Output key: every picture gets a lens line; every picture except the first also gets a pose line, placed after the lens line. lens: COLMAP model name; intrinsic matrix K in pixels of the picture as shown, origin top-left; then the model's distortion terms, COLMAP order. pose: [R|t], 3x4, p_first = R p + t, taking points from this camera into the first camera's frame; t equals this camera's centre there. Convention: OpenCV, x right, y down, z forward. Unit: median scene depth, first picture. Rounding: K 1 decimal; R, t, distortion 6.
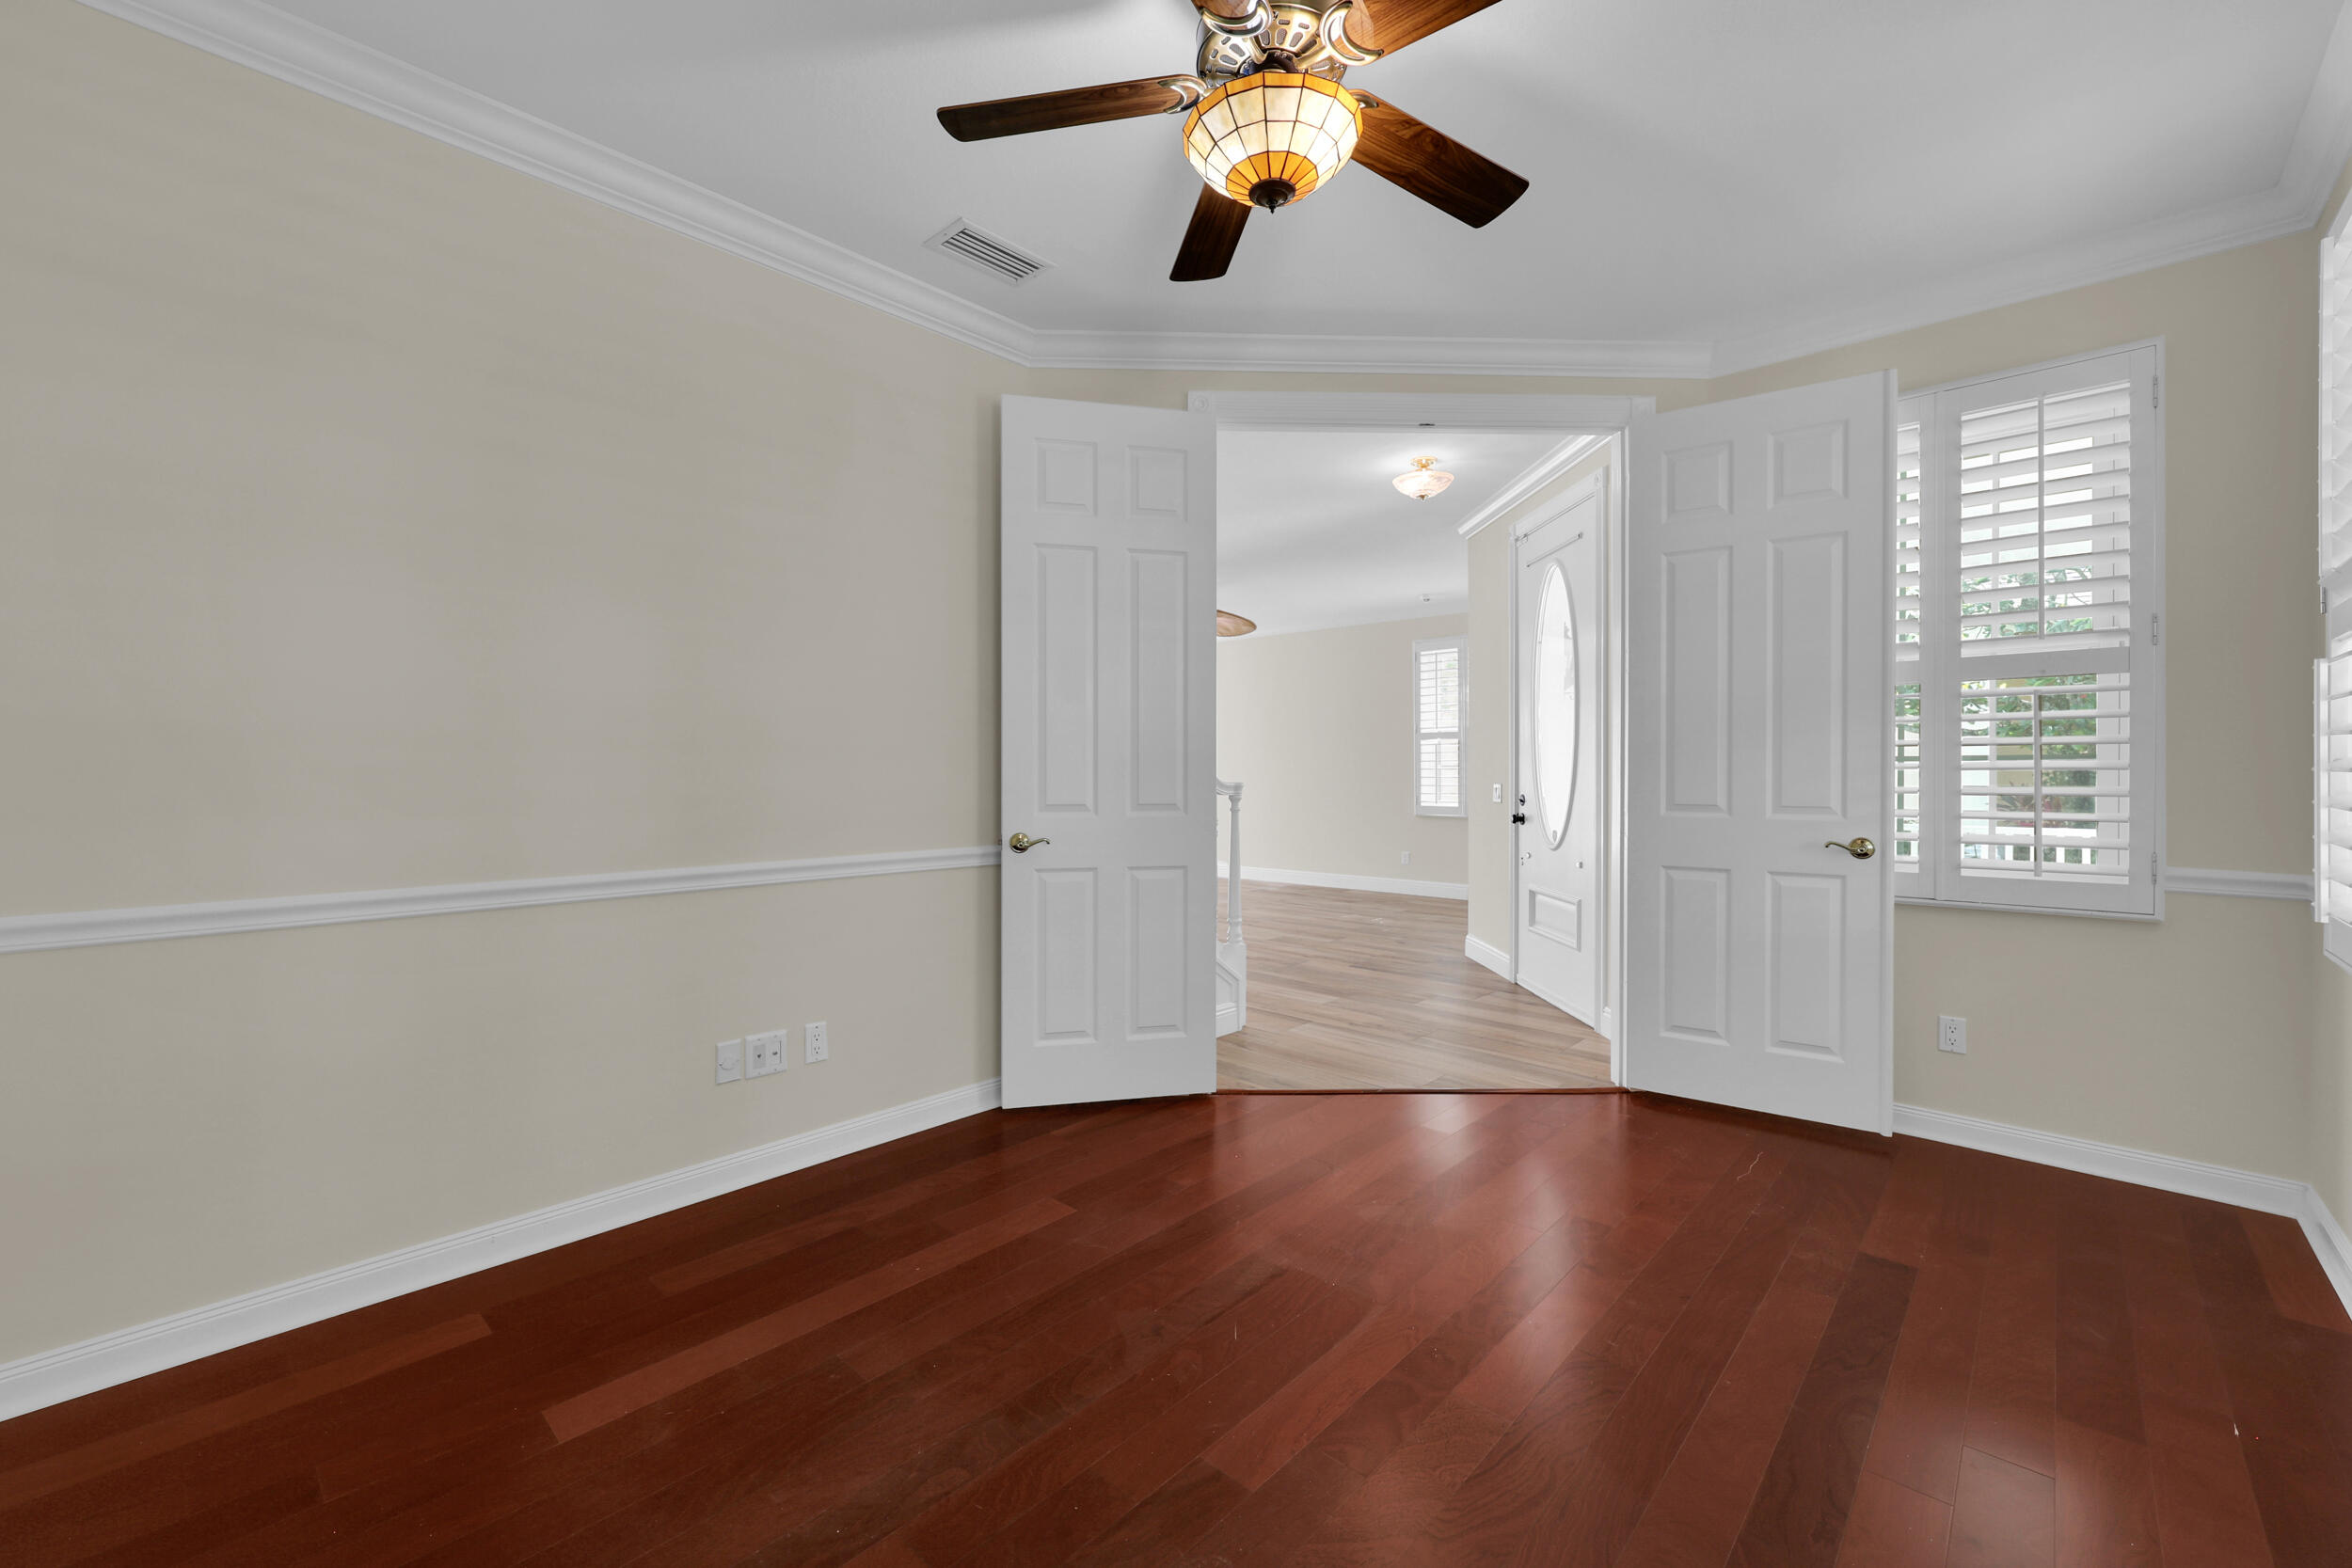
lens RADIAL K [[929.0, 0, 1198.9], [0, 929.0, 776.8], [0, 0, 1]] dist [-0.000303, -0.000060]
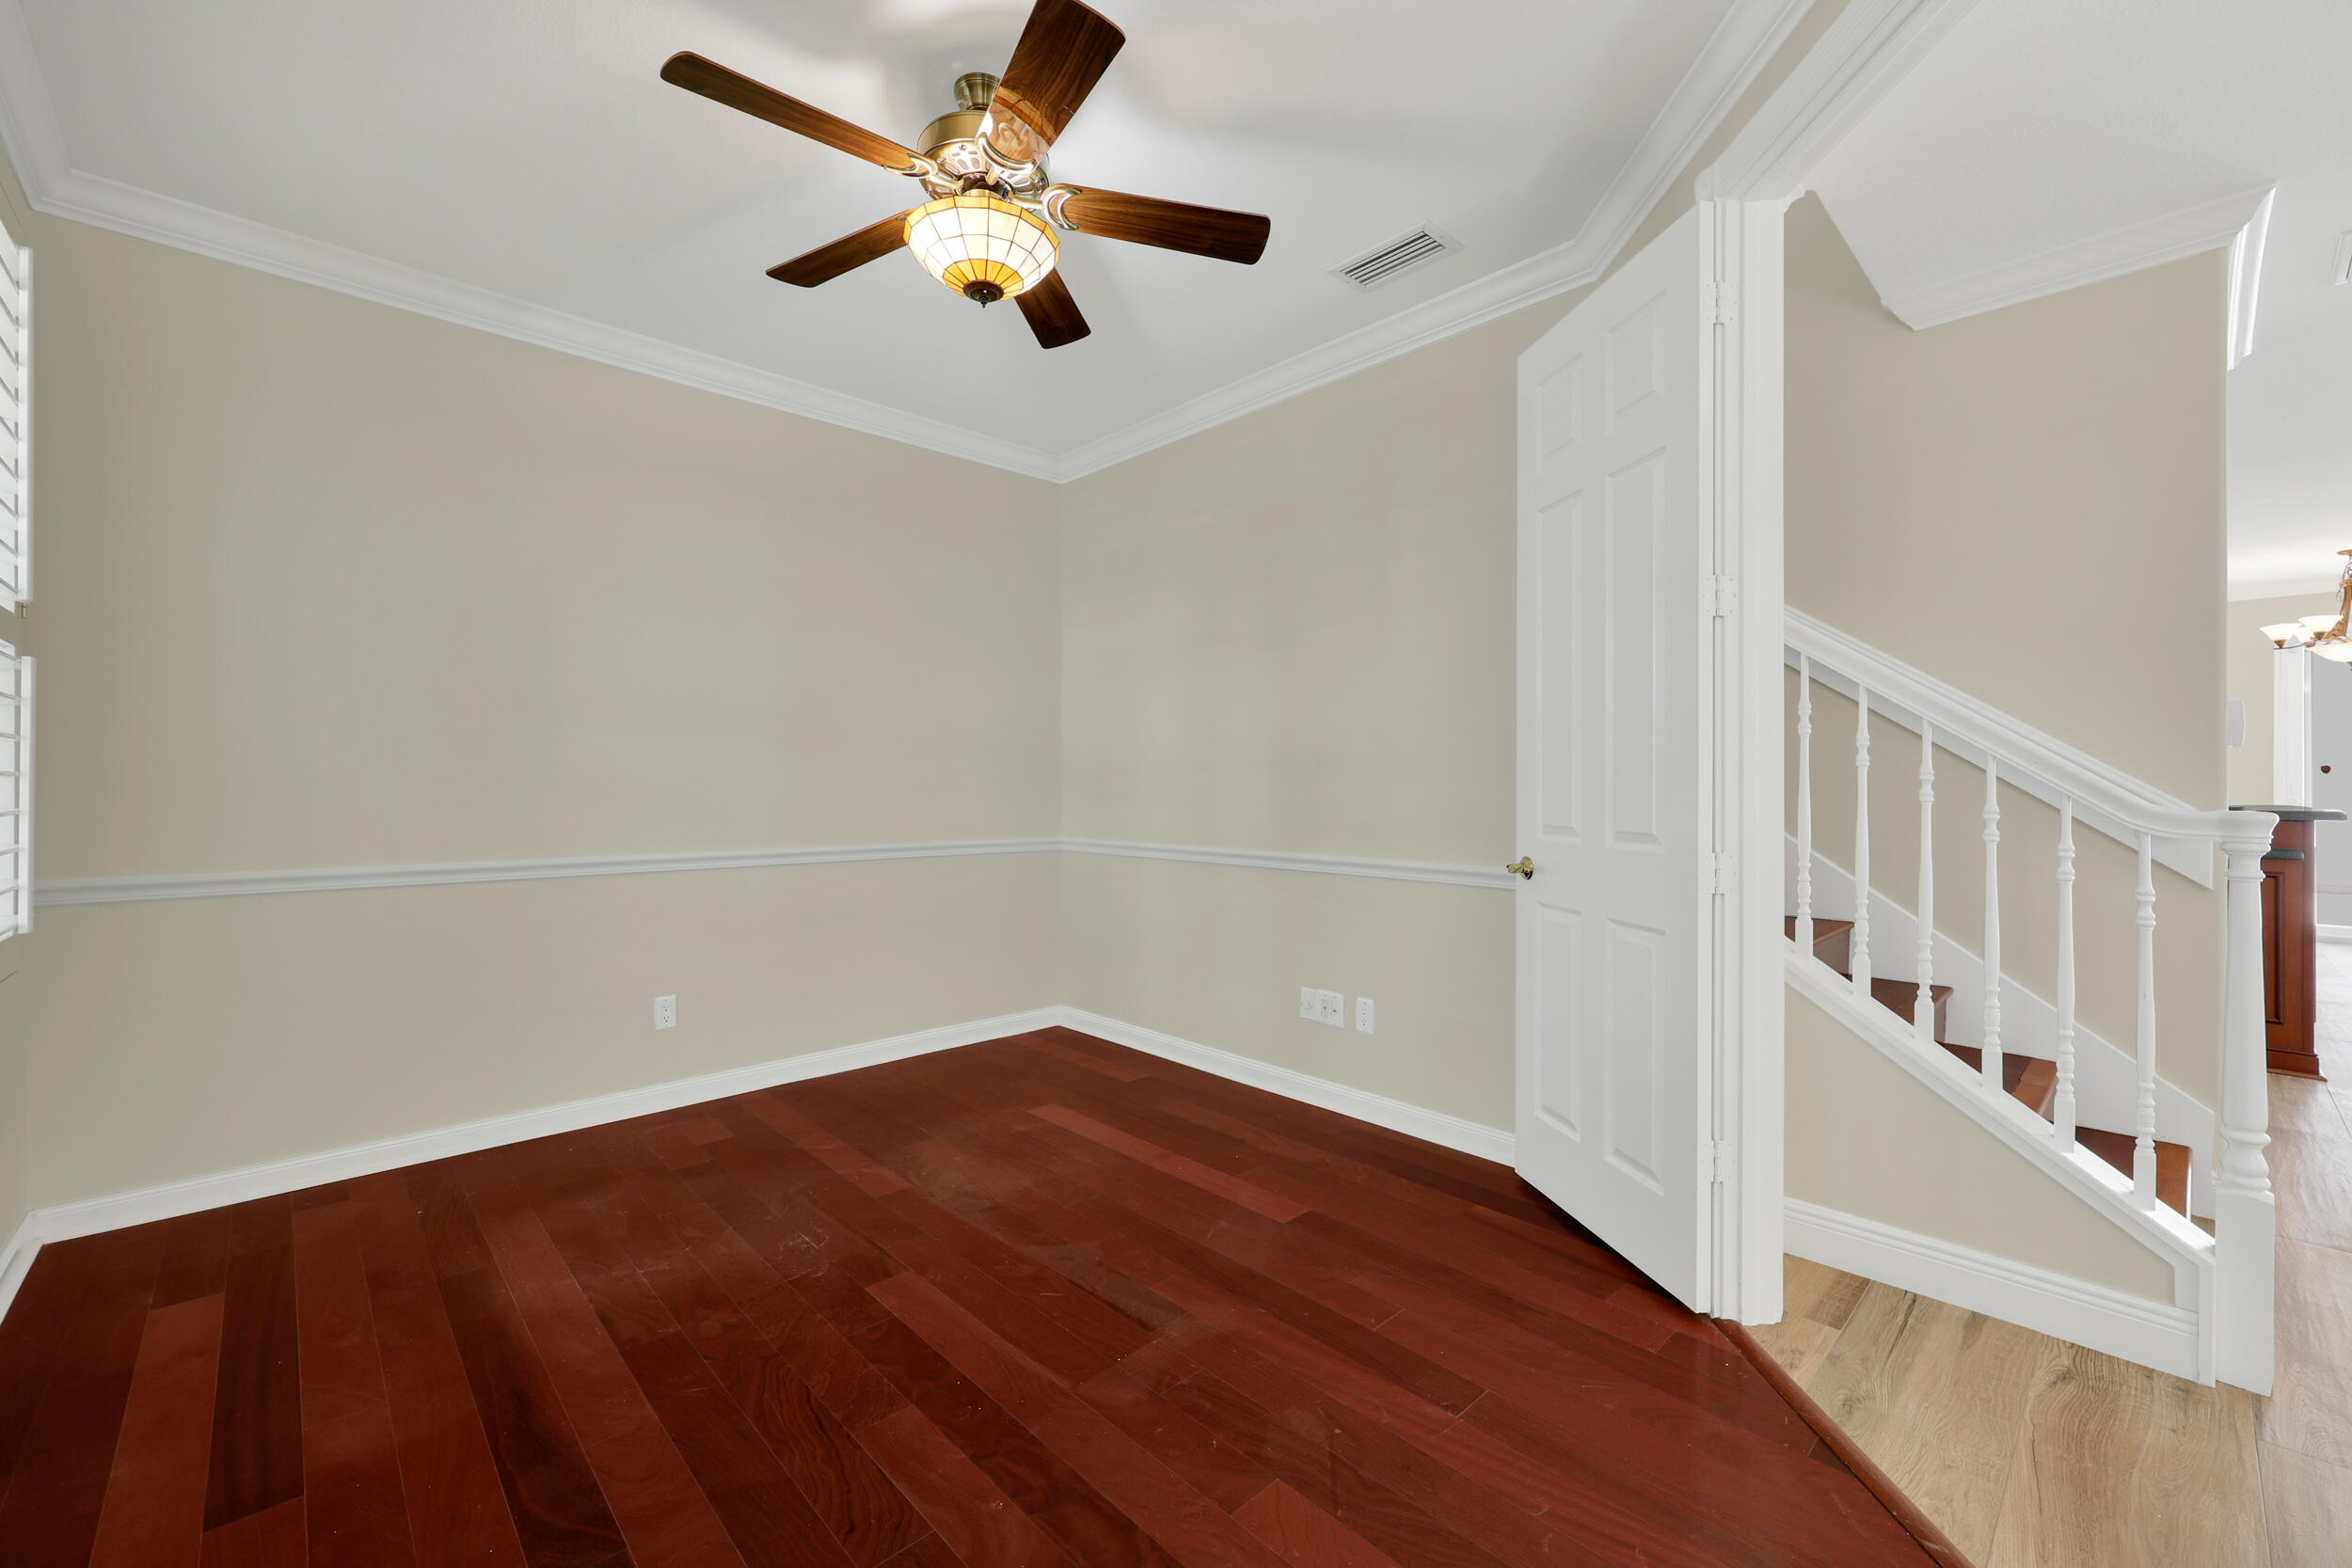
lens RADIAL K [[953.0, 0, 1167.4], [0, 953.0, 778.9], [0, 0, 1]] dist [-0.000806, -0.000606]
pose [[-0.075546, -0.001725, -0.997141, 1.055577], [-0.006203, 0.999980, -0.001260, -0.011635], [0.997123, 0.006090, -0.075555, 1.110567]]
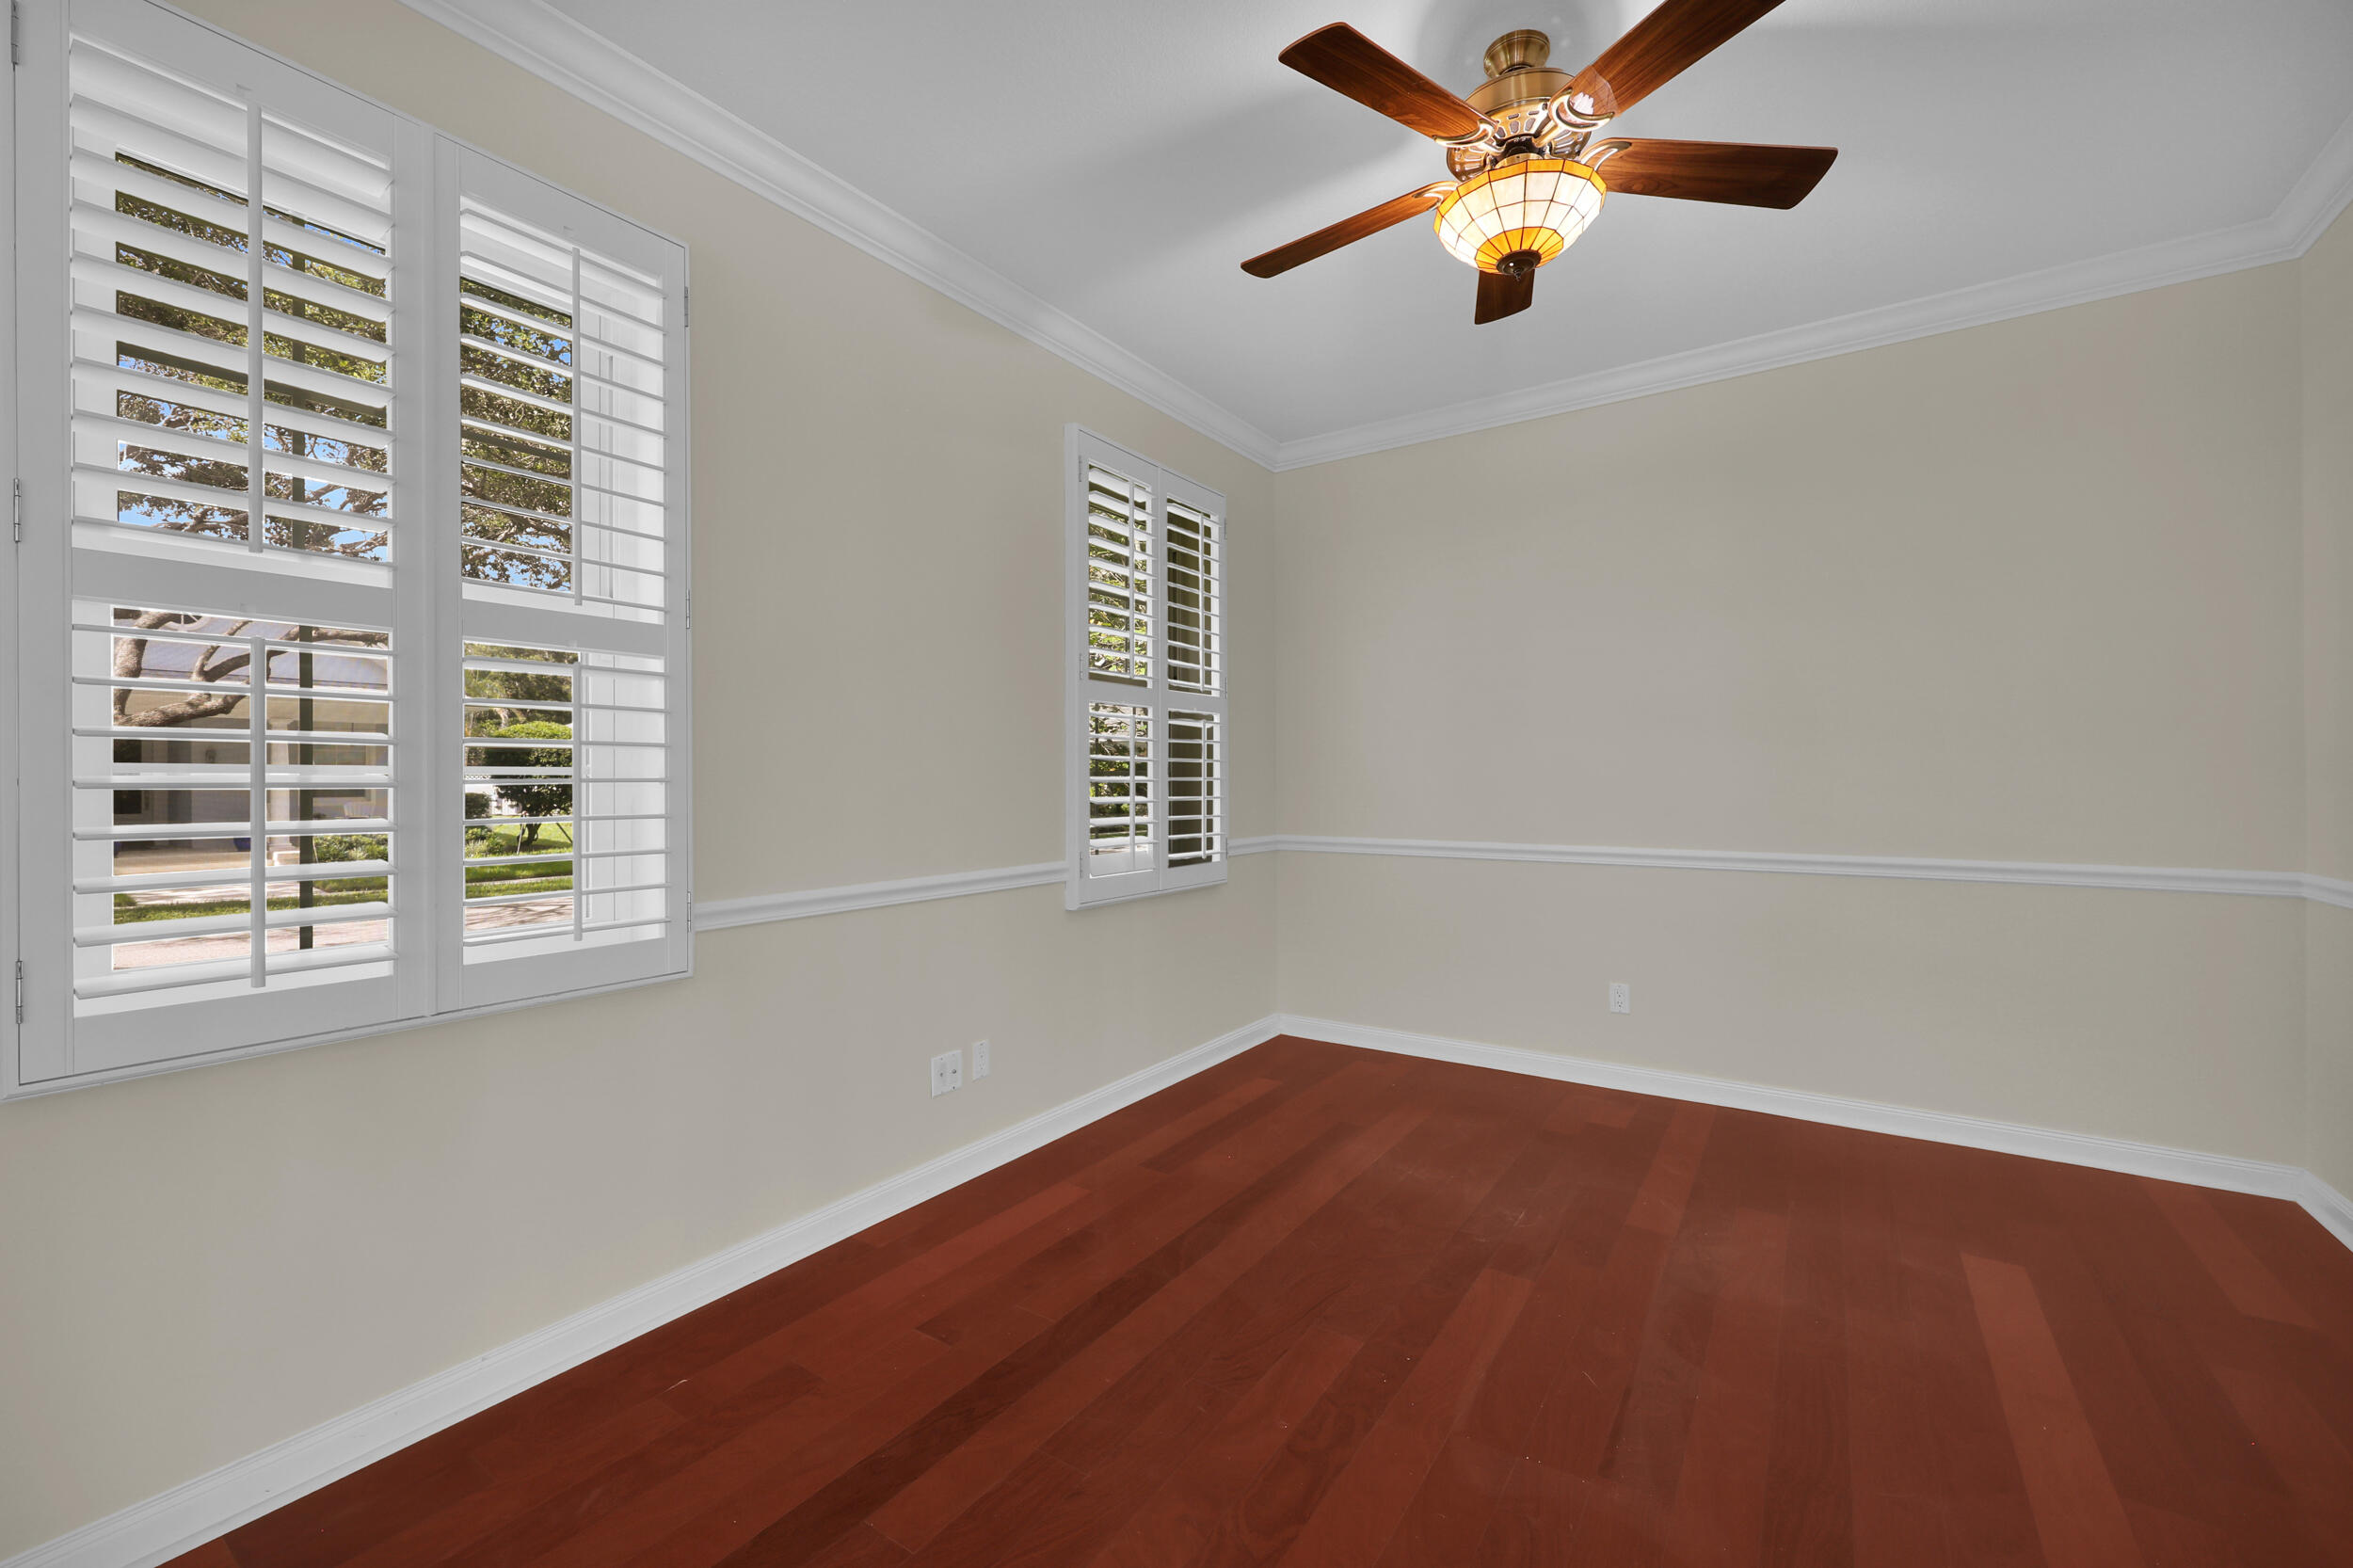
lens RADIAL K [[953.5, 0, 1167.9], [0, 953.5, 778.9], [0, 0, 1]] dist [-0.000806, -0.000606]
pose [[-0.990952, 0.006776, -0.134043, 0.542162], [0.006187, 0.999969, 0.004807, -0.020075], [0.134072, 0.003934, -0.990964, 1.732990]]
